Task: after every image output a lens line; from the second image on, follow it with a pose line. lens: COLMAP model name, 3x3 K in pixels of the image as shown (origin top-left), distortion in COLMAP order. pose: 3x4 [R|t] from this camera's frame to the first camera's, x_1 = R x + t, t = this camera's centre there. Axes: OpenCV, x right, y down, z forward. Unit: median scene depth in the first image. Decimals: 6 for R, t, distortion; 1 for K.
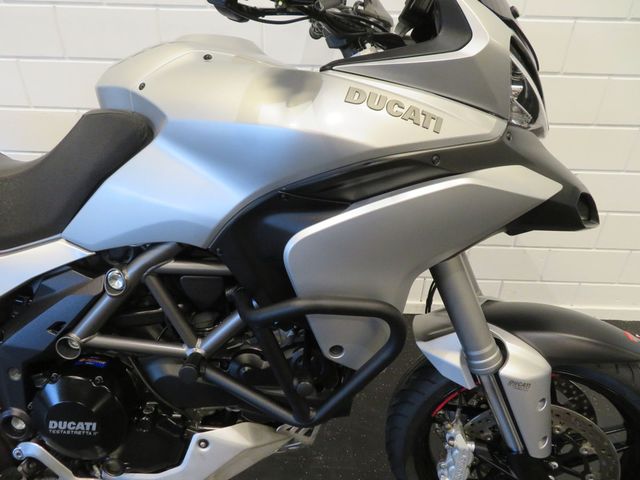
lens RADIAL K [[470.3, 0, 320.0], [0, 470.3, 240.0], [0, 0, 1]] dist [0.007375, 0.001846]
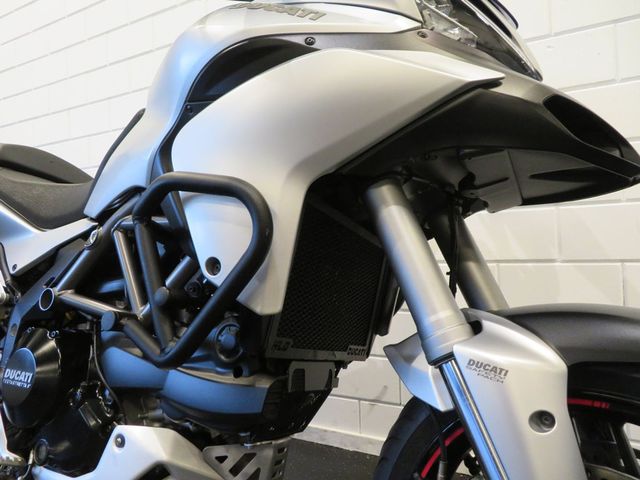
lens RADIAL K [[462.0, 0, 320.0], [0, 462.0, 240.0], [0, 0, 1]] dist [-0.003201, -0.001223]
pose [[0.886354, -0.061450, -0.458913, 0.483018], [-0.181290, 0.865958, -0.466102, 0.448042], [0.426041, 0.496328, 0.756405, 0.352746]]
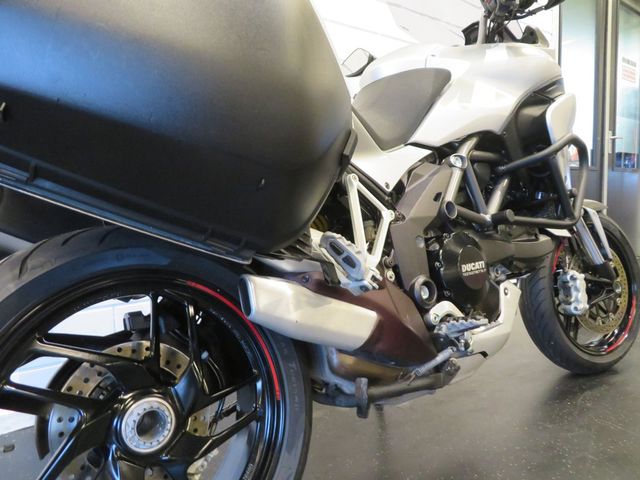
lens RADIAL K [[462.0, 0, 320.0], [0, 462.0, 240.0], [0, 0, 1]] dist [-0.003201, -0.001223]
pose [[0.799372, -0.128865, 0.586855, -1.410690], [0.298932, 0.932562, -0.202407, 0.405697], [-0.521195, 0.337228, 0.783985, 0.210585]]
